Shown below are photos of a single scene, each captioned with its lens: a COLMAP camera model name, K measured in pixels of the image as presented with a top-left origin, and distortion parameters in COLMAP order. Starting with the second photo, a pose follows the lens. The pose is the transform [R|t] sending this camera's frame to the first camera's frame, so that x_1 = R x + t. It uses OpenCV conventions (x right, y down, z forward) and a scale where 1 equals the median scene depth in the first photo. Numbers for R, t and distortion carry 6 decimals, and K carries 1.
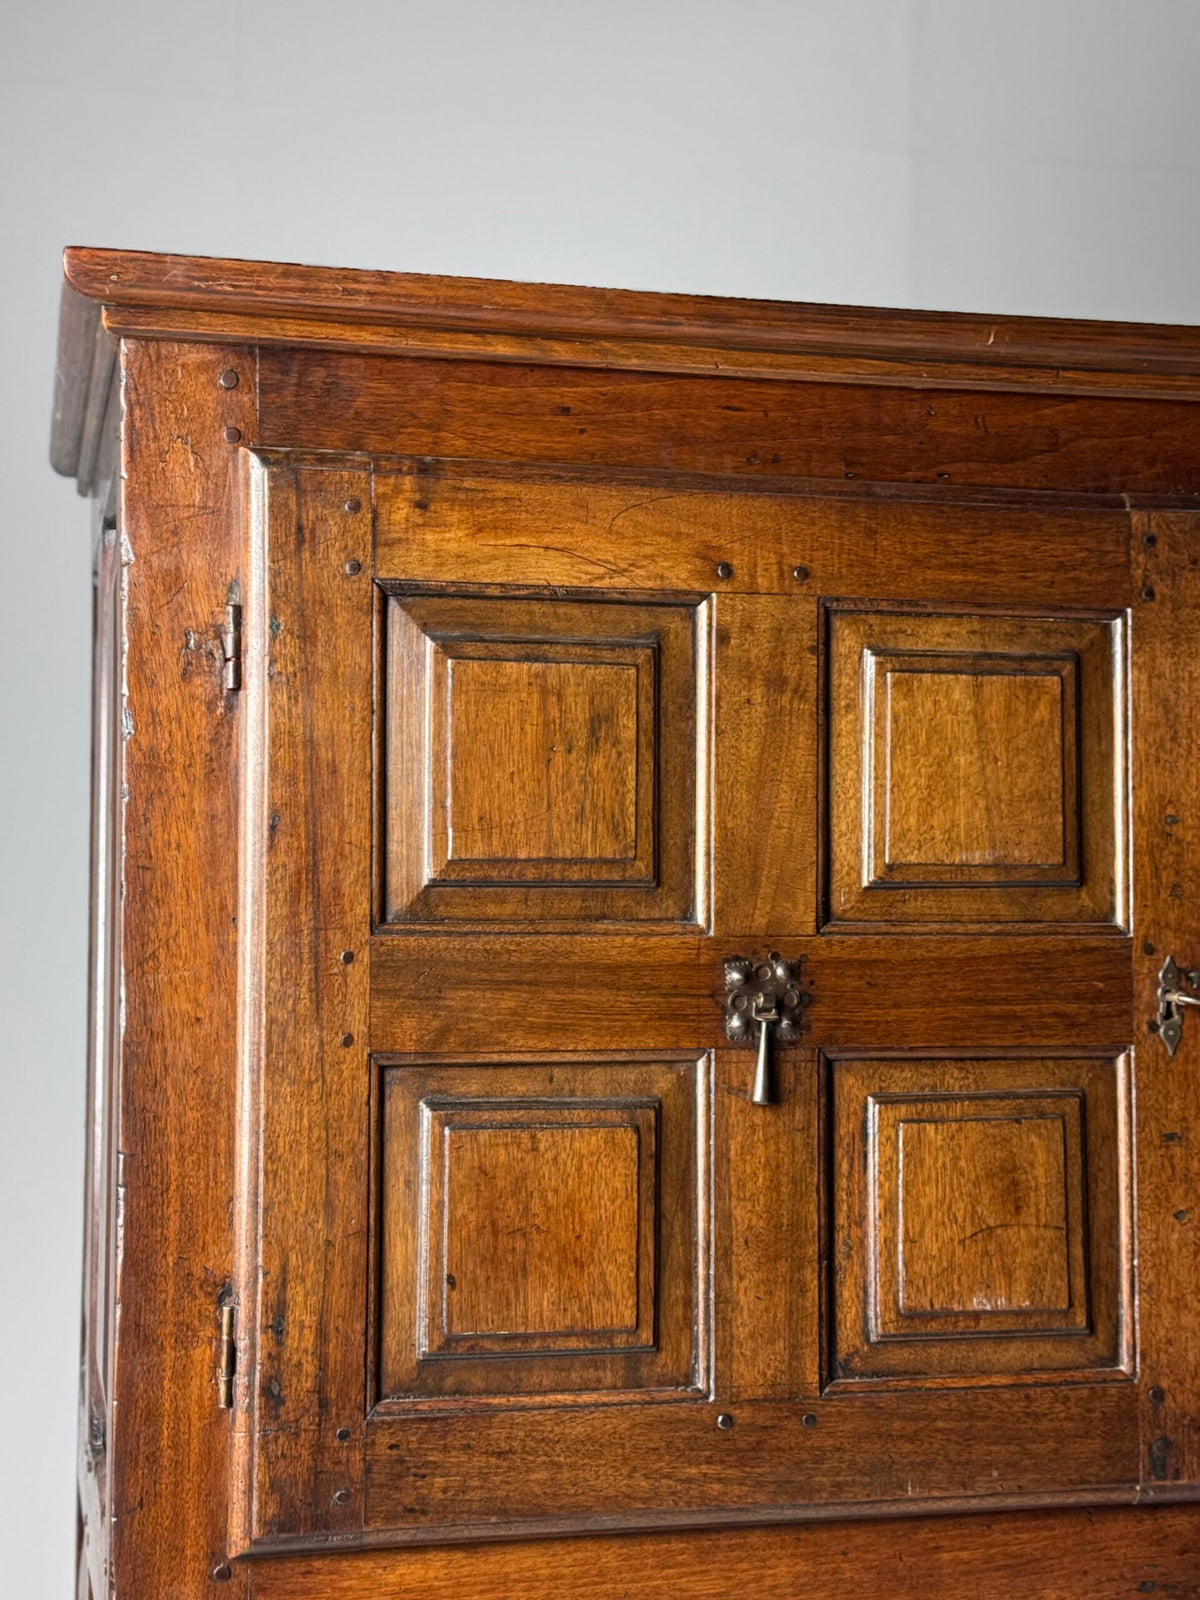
lens RADIAL K [[2319.4, 0, 582.4], [0, 2319.4, 779.5], [0, 0, 1]] dist [0.141553, 0.000000]
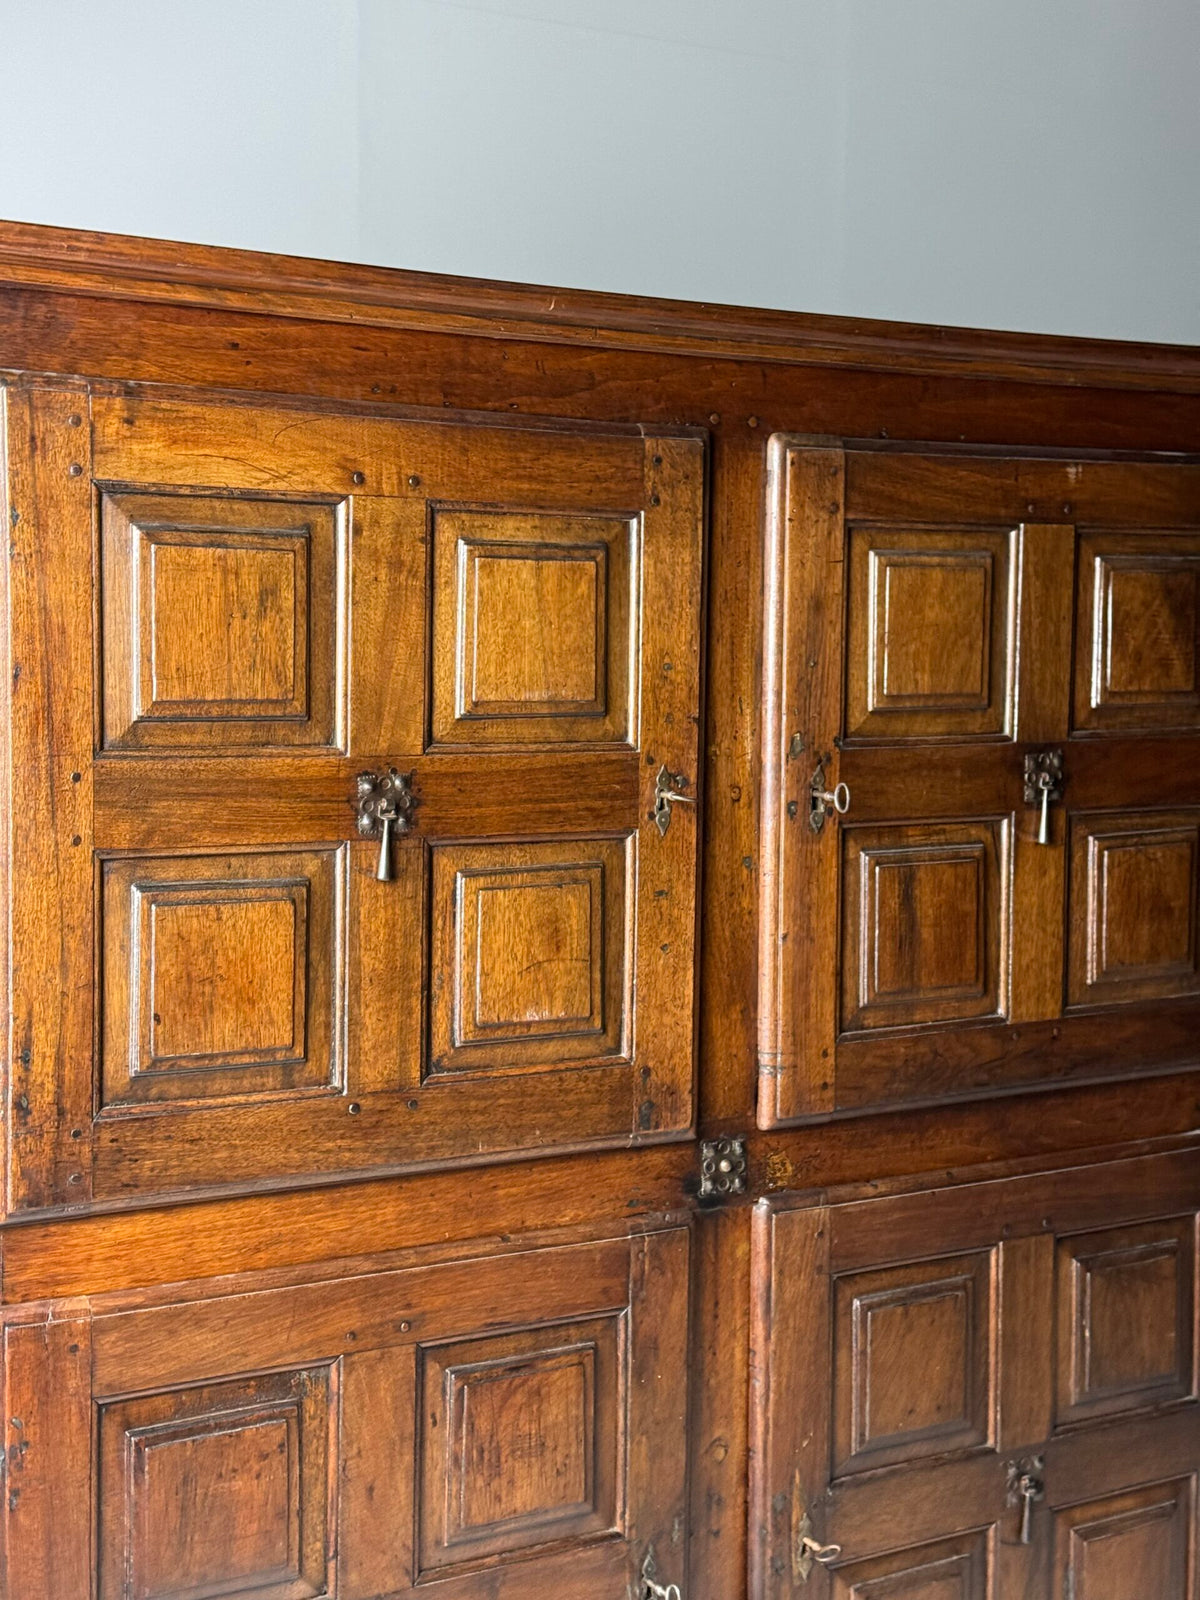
lens RADIAL K [[2229.9, 0, 615.1], [0, 2229.9, 805.0], [0, 0, 1]] dist [0.130384, 0.000000]
pose [[0.955263, -0.013054, 0.295468, -0.177192], [-0.023599, 0.992476, 0.120143, -0.062649], [-0.294813, -0.121741, 0.947768, -0.261428]]
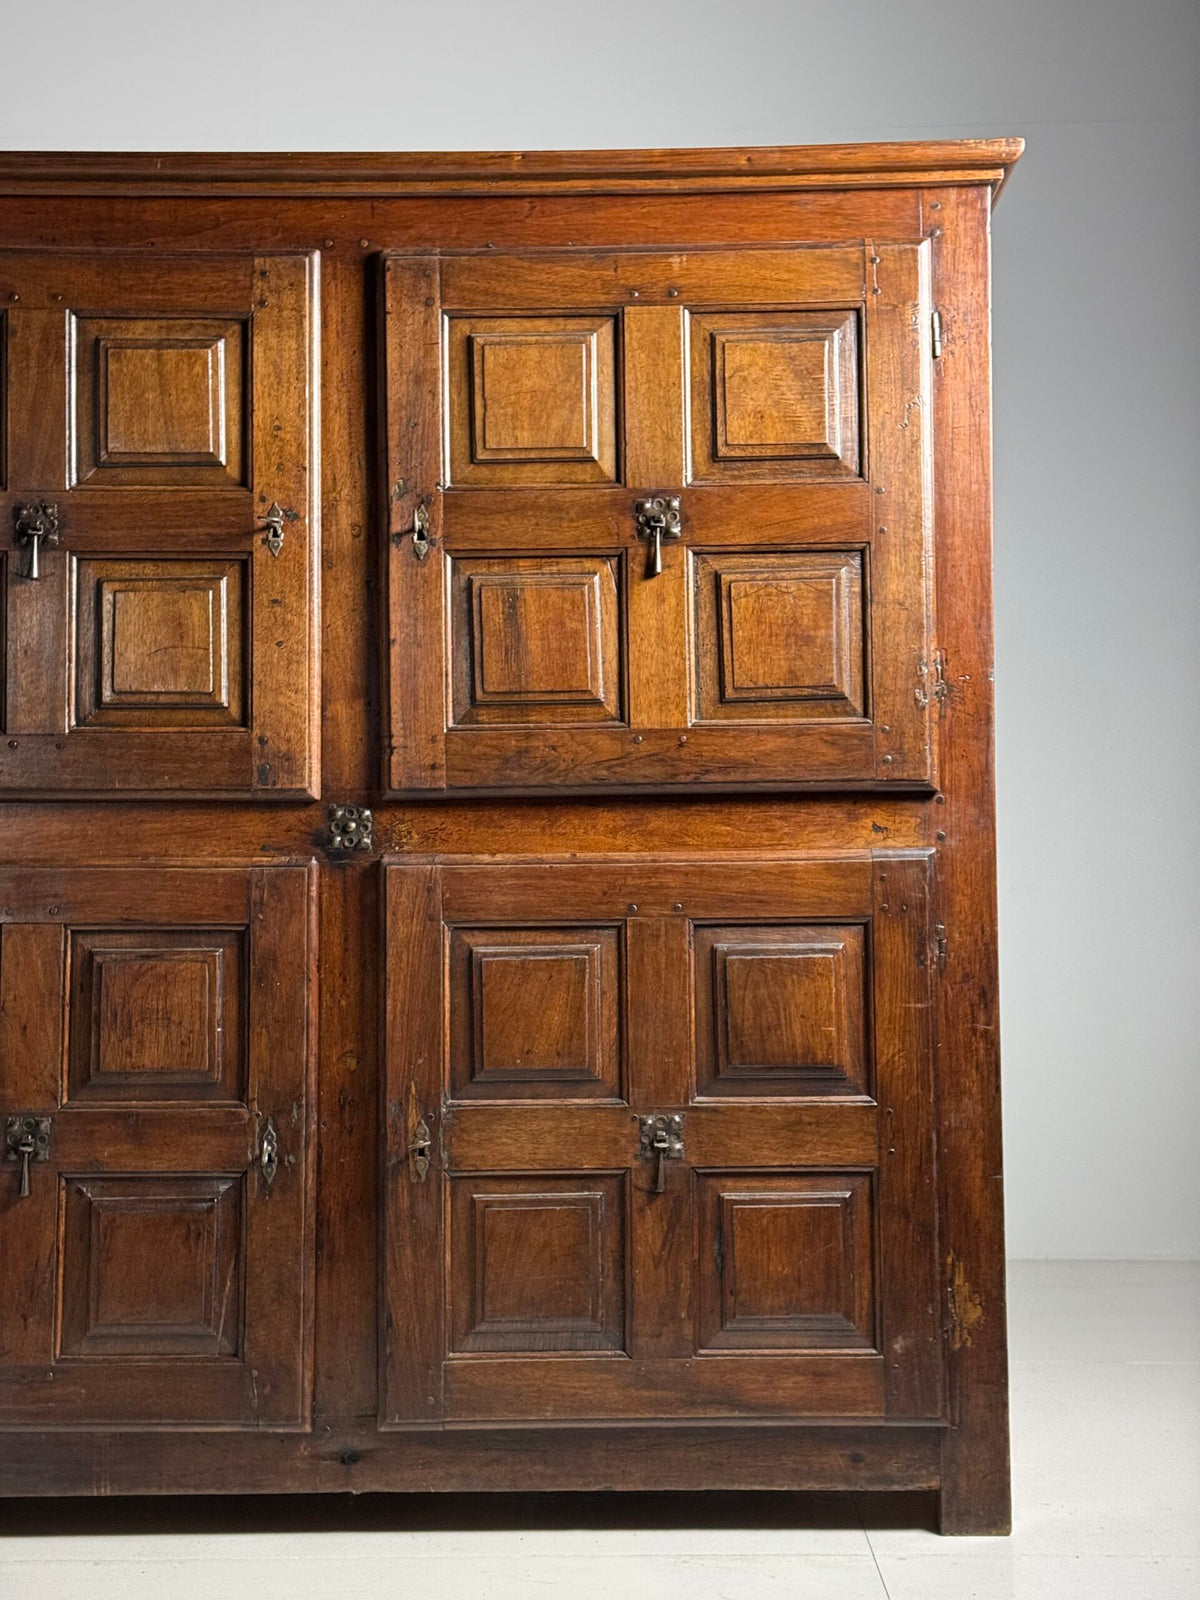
lens RADIAL K [[2319.4, 0, 610.2], [0, 2319.4, 800.2], [0, 0, 1]] dist [0.141553, 0.000000]
pose [[0.966499, -0.025921, -0.255356, 1.005167], [0.016515, 0.999106, -0.038910, 0.399342], [0.256137, 0.033390, 0.966064, -0.697744]]
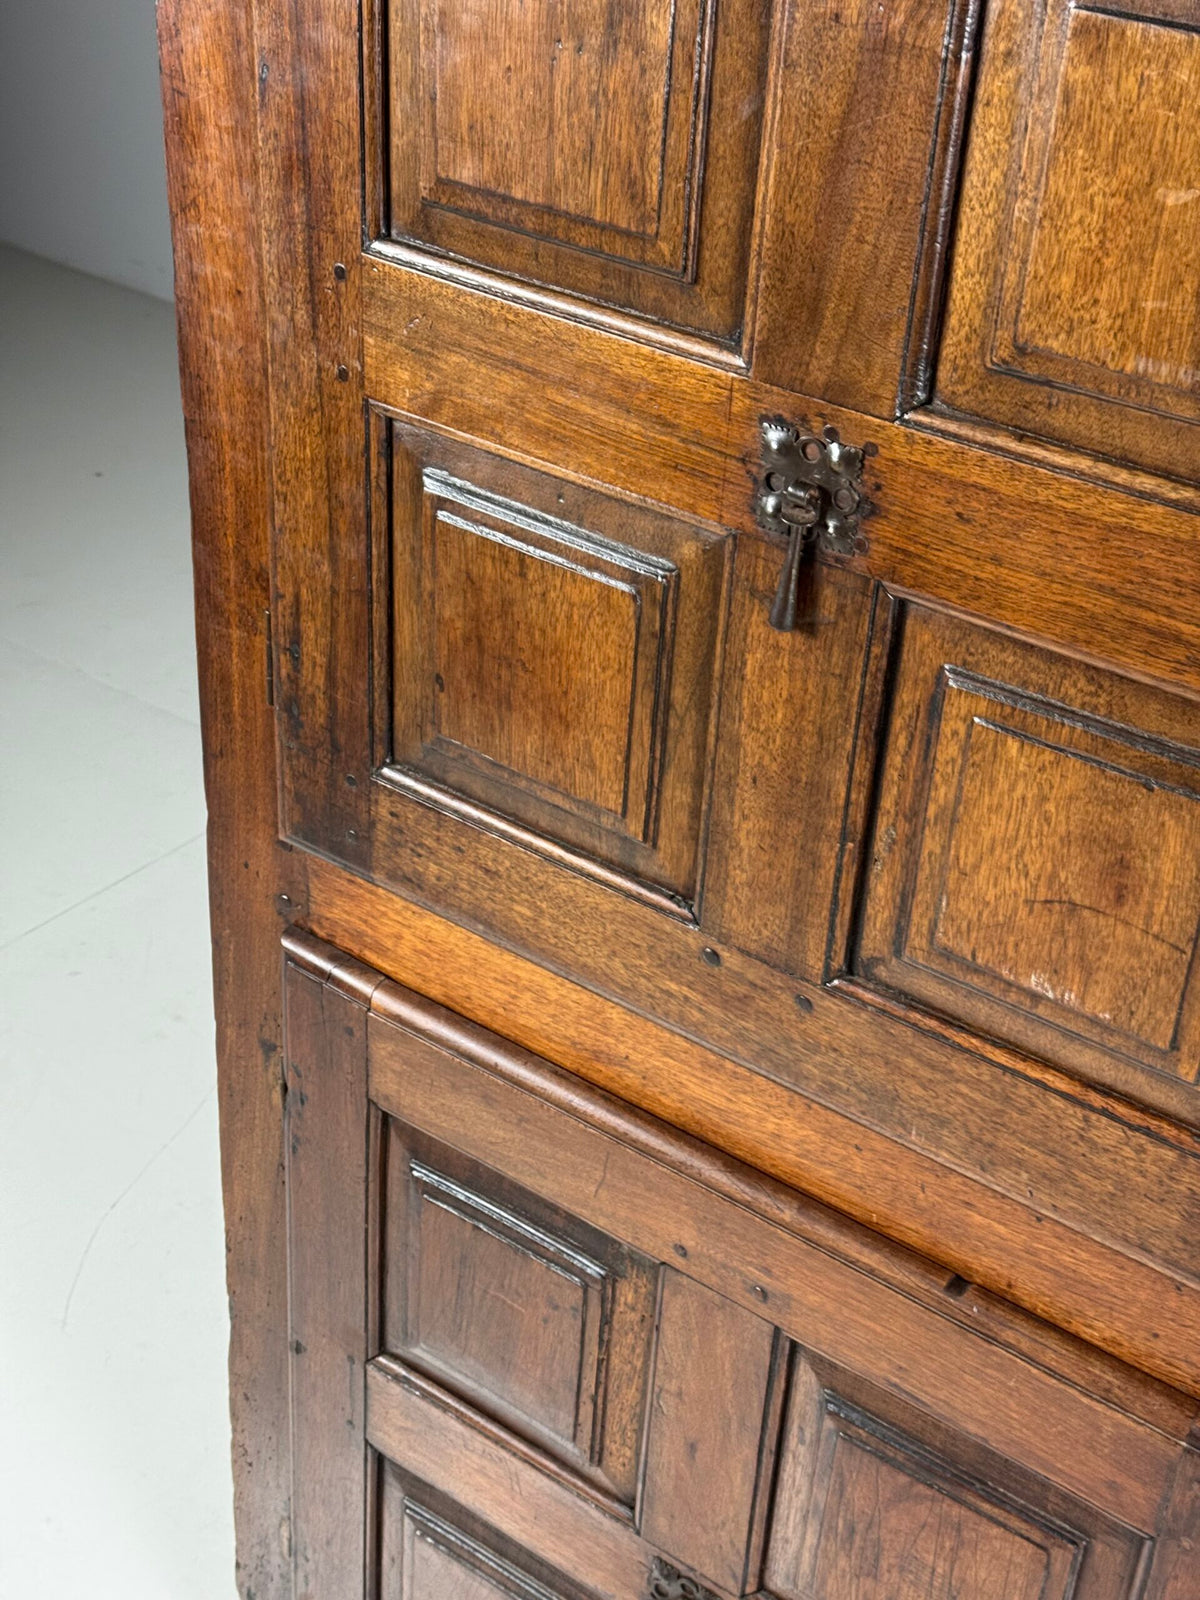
lens RADIAL K [[2195.4, 0, 636.5], [0, 2195.4, 801.1], [0, 0, 1]] dist [0.121363, 0.000000]
pose [[0.651939, 0.432677, -0.622709, 0.485830], [-0.034235, 0.837180, 0.545856, -0.177640], [0.757498, -0.334547, 0.560603, 0.577920]]
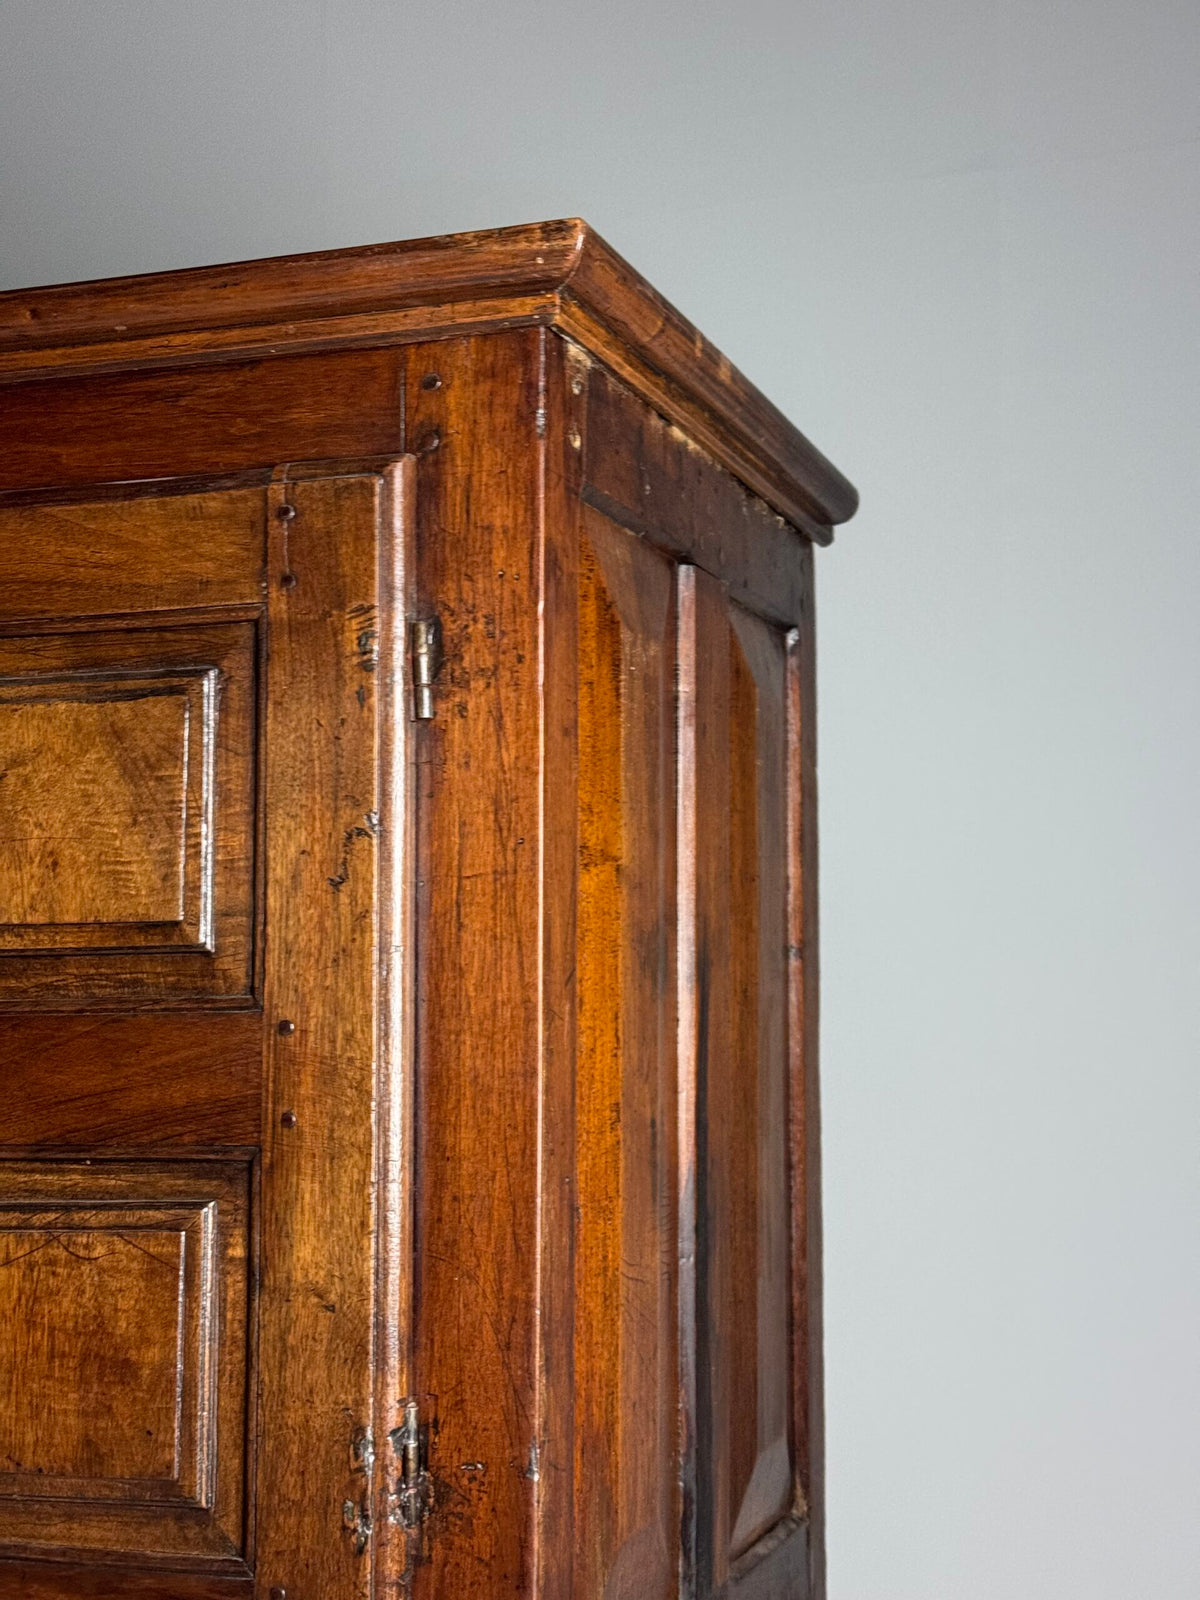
lens RADIAL K [[2319.4, 0, 602.4], [0, 2319.4, 792.2], [0, 0, 1]] dist [0.141553, 0.000000]
pose [[0.831373, -0.050576, -0.553409, 1.302996], [0.018183, 0.997792, -0.063872, 0.049875], [0.555417, 0.043039, 0.830457, 0.537175]]
